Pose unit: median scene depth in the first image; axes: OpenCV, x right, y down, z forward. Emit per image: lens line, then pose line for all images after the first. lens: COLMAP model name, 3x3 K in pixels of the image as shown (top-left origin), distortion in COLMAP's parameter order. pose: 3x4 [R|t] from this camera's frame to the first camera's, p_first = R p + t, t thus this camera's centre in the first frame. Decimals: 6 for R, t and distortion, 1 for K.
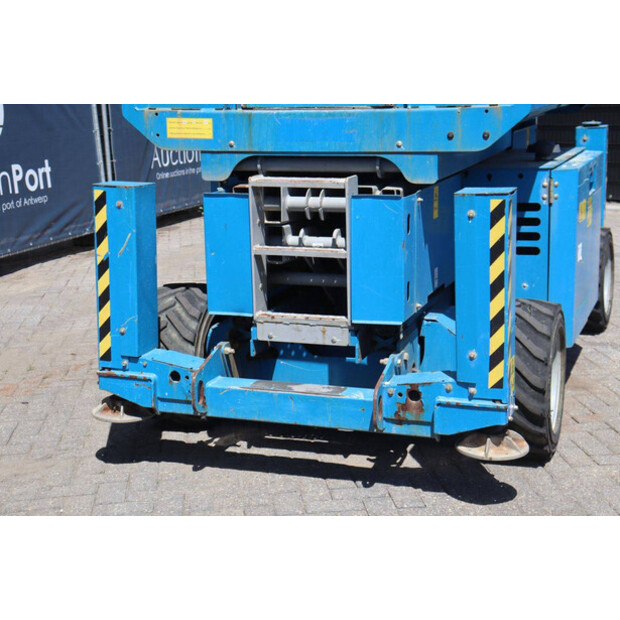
lens RADIAL K [[1072.4, 0, 315.2], [0, 1072.4, 305.0], [0, 0, 1]] dist [0.157937, 0.000000]
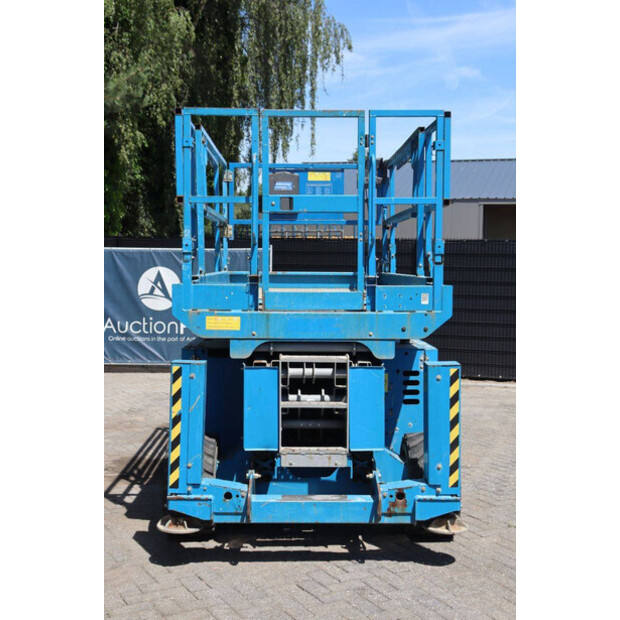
lens RADIAL K [[884.6, 0, 306.5], [0, 884.6, 313.9], [0, 0, 1]] dist [0.084421, 0.000000]
pose [[0.936203, 0.007444, 0.351382, -0.446758], [0.048771, 0.987352, -0.150858, 0.011131], [-0.348060, 0.158371, 0.923998, -0.157945]]
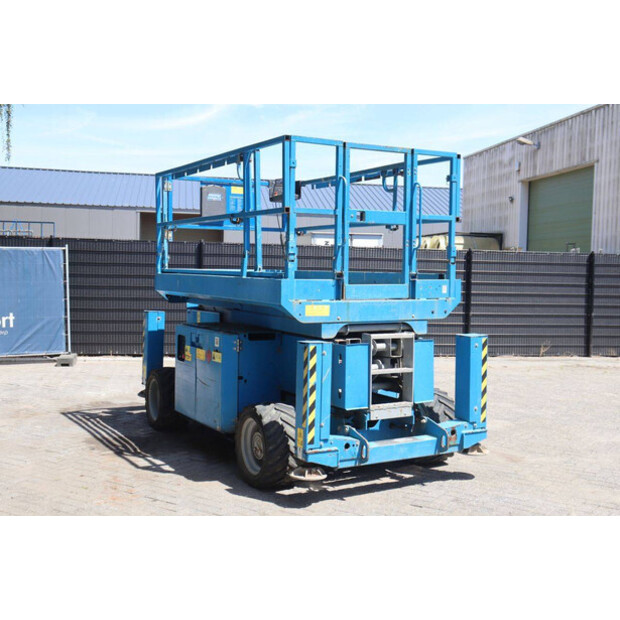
lens RADIAL K [[758.2, 0, 316.4], [0, 758.2, 309.9], [0, 0, 1]] dist [0.015567, 0.000000]
pose [[0.653453, -0.014830, 0.756822, -1.121468], [0.135582, 0.985933, -0.097745, -0.041204], [-0.744726, 0.166483, 0.646271, 0.178700]]
